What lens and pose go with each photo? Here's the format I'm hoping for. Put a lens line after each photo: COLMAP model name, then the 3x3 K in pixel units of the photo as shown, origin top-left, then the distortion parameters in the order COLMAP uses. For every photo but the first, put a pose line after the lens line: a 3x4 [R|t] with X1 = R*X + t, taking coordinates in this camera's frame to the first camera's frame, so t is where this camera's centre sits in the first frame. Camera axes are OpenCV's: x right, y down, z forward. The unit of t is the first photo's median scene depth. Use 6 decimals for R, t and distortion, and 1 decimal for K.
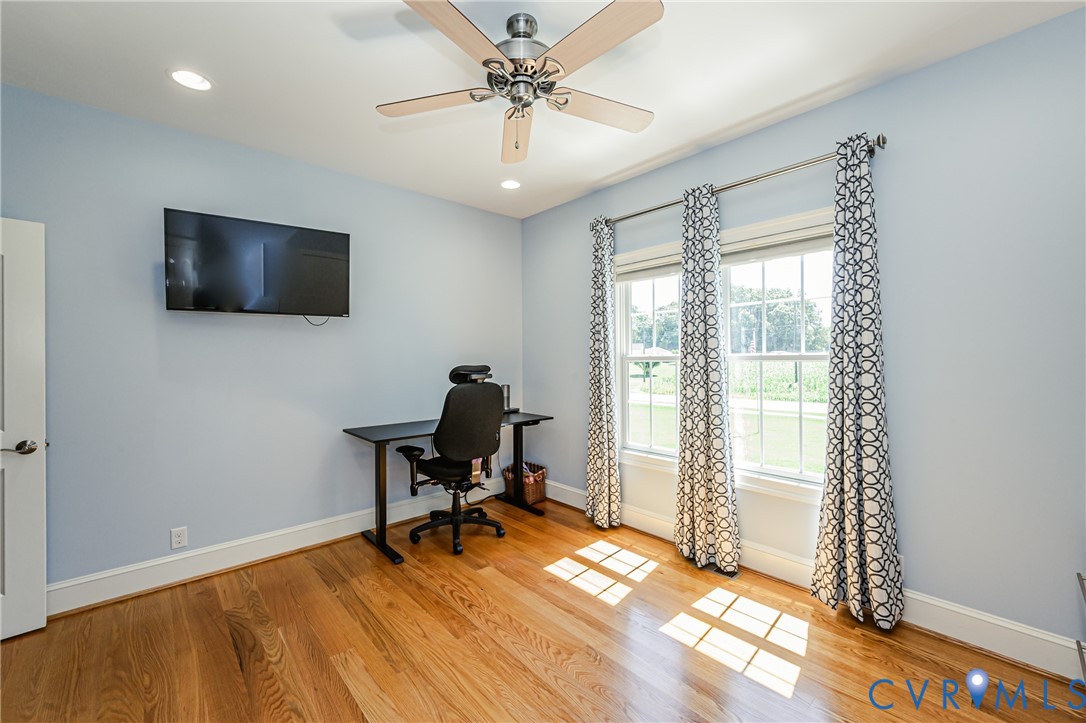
lens RADIAL K [[438.4, 0, 545.8], [0, 438.4, 361.7], [0, 0, 1]] dist [0.000466, 0.000042]
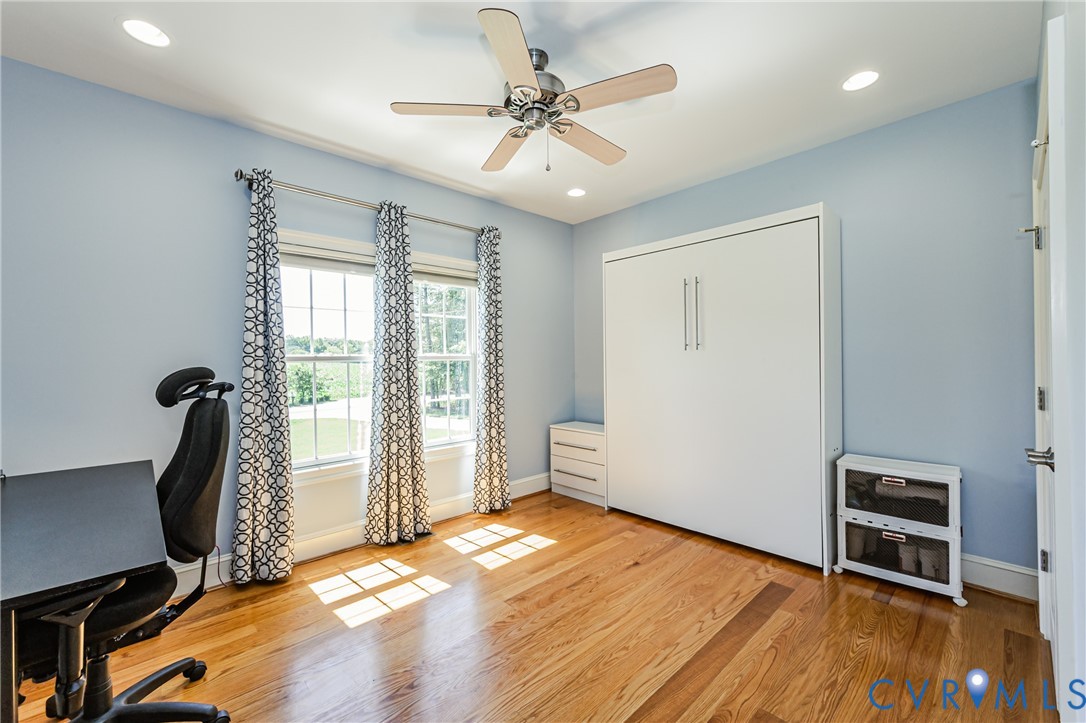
lens RADIAL K [[438.4, 0, 545.9], [0, 438.4, 358.4], [0, 0, 1]] dist [0.000466, 0.000042]
pose [[-0.026021, 0.004317, 0.999652, -0.808276], [0.015867, 0.999866, -0.003905, 0.004053], [-0.999535, 0.015760, -0.026086, 0.683152]]
